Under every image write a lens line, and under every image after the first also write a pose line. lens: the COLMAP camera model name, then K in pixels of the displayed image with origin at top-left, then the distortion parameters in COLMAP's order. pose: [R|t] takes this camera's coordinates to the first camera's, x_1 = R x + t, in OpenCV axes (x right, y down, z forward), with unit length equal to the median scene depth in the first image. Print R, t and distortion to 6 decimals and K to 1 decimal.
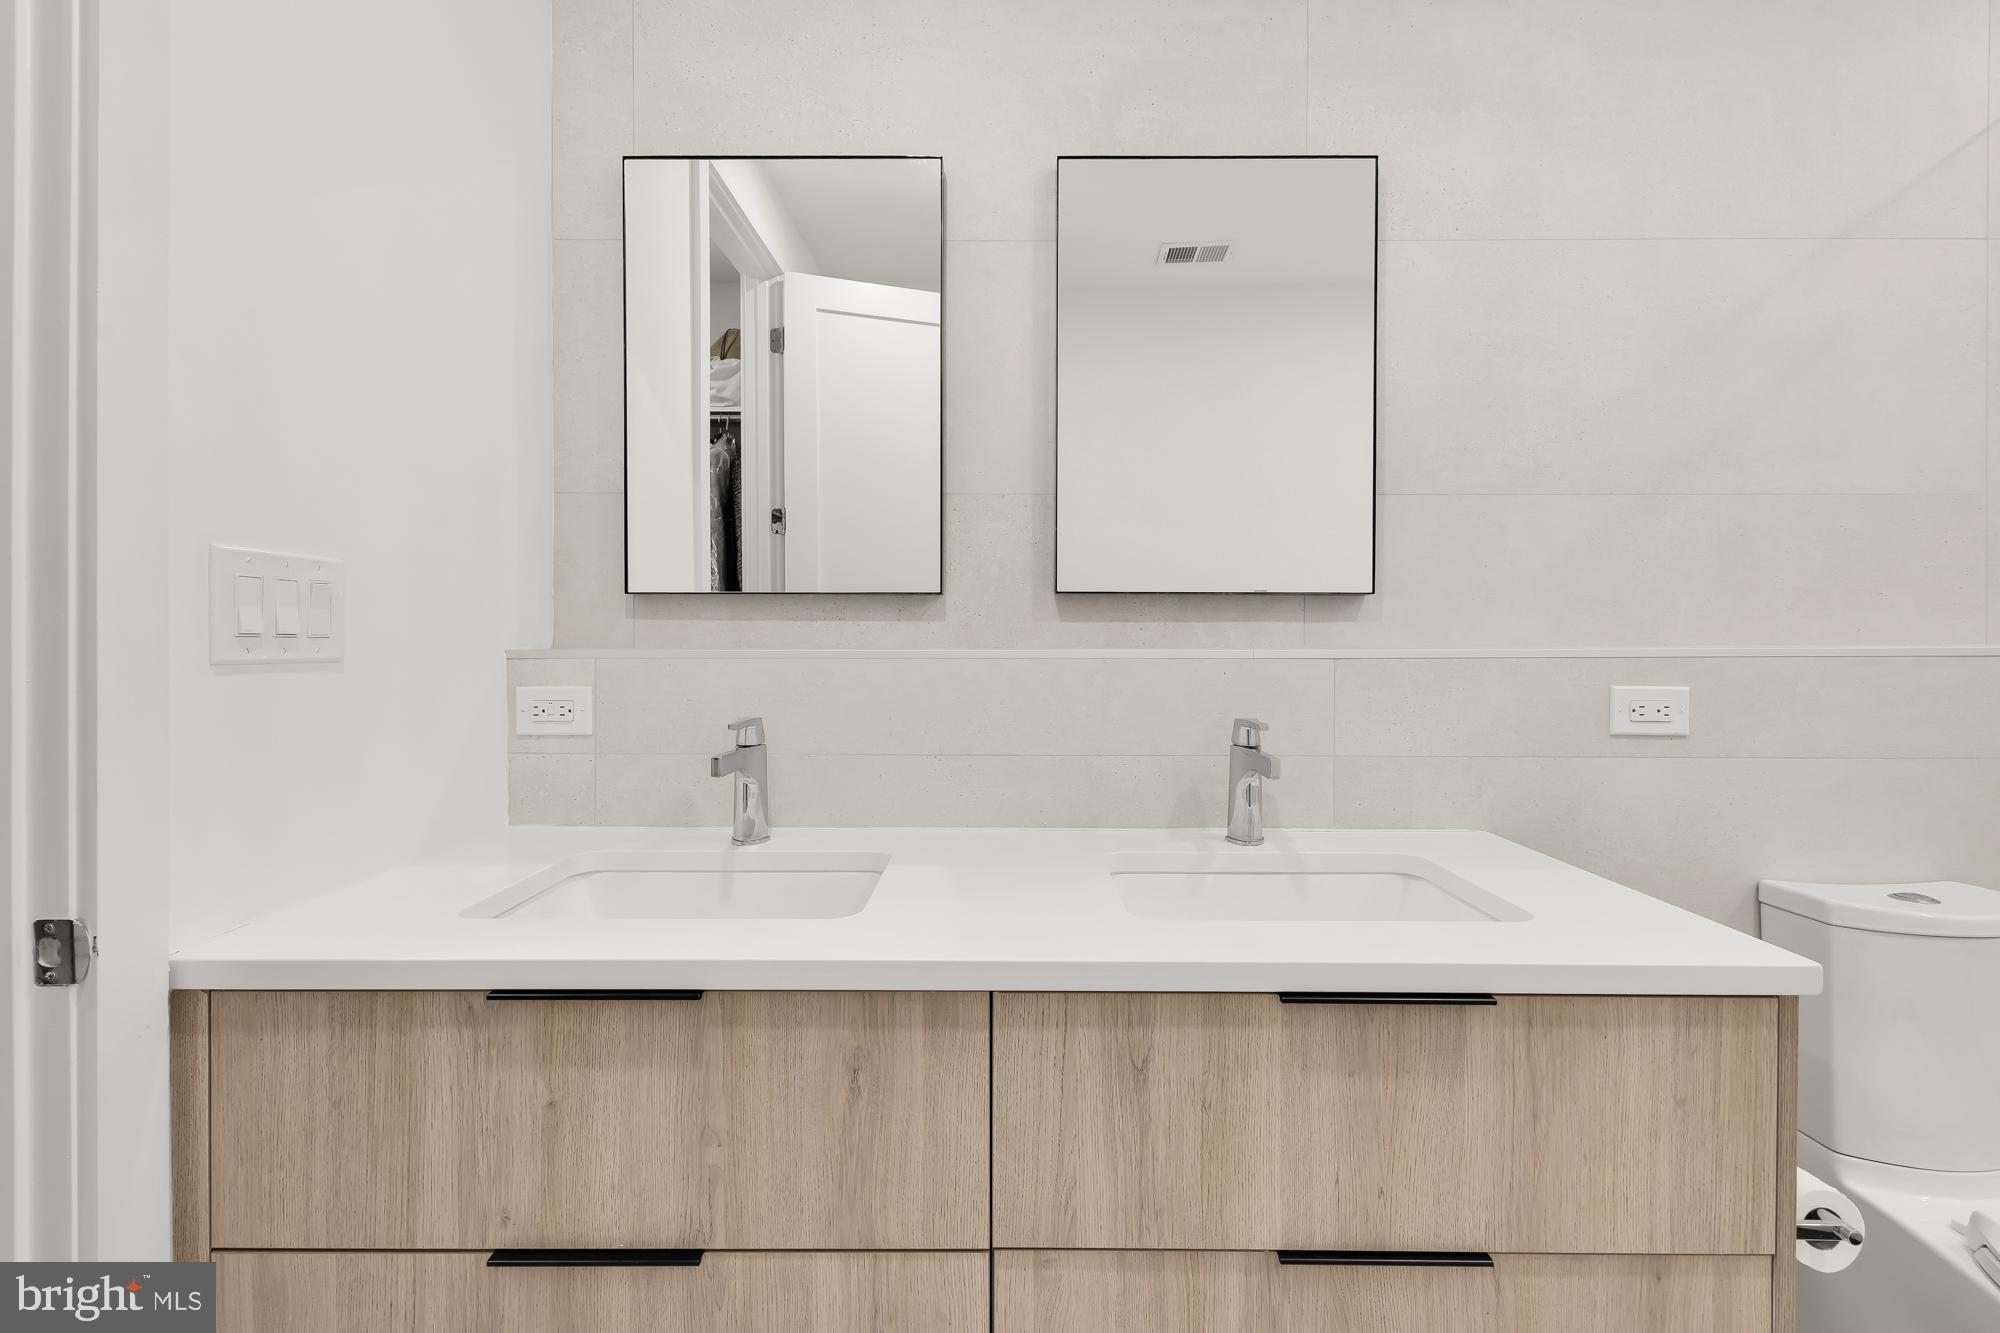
lens RADIAL K [[878.0, 0, 1004.0], [0, 878.0, 676.3], [0, 0, 1]] dist [0.007897, -0.000116]
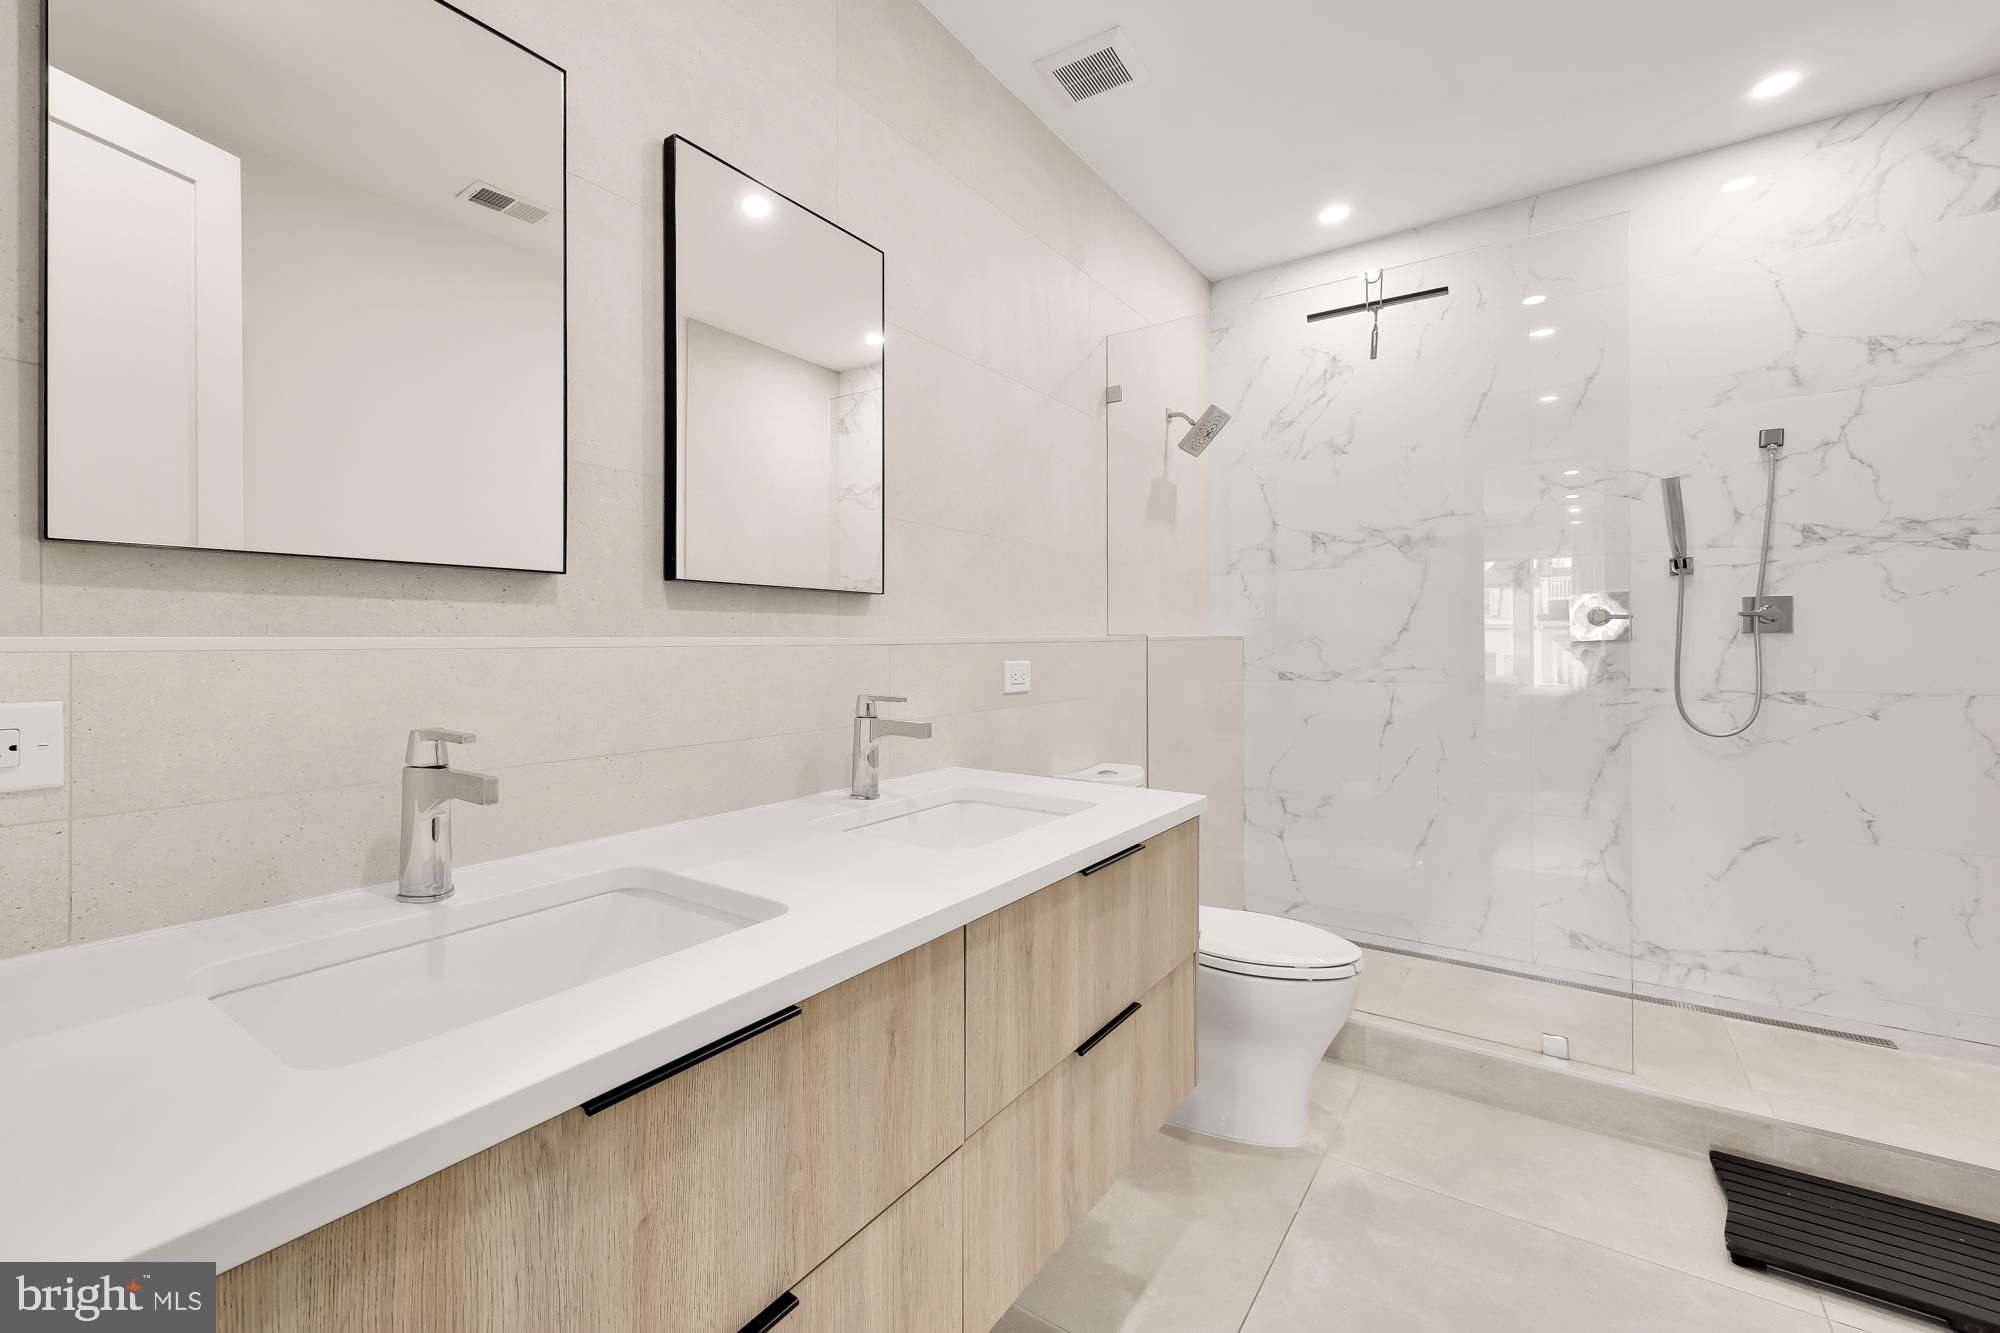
lens RADIAL K [[865.4, 0, 999.1], [0, 865.4, 624.9], [0, 0, 1]] dist [0.027569, -0.010053]
pose [[0.554704, 0.013322, 0.831941, -0.992047], [0.016759, 0.999490, -0.027179, -0.022121], [-0.831879, 0.029019, 0.554198, 0.282680]]
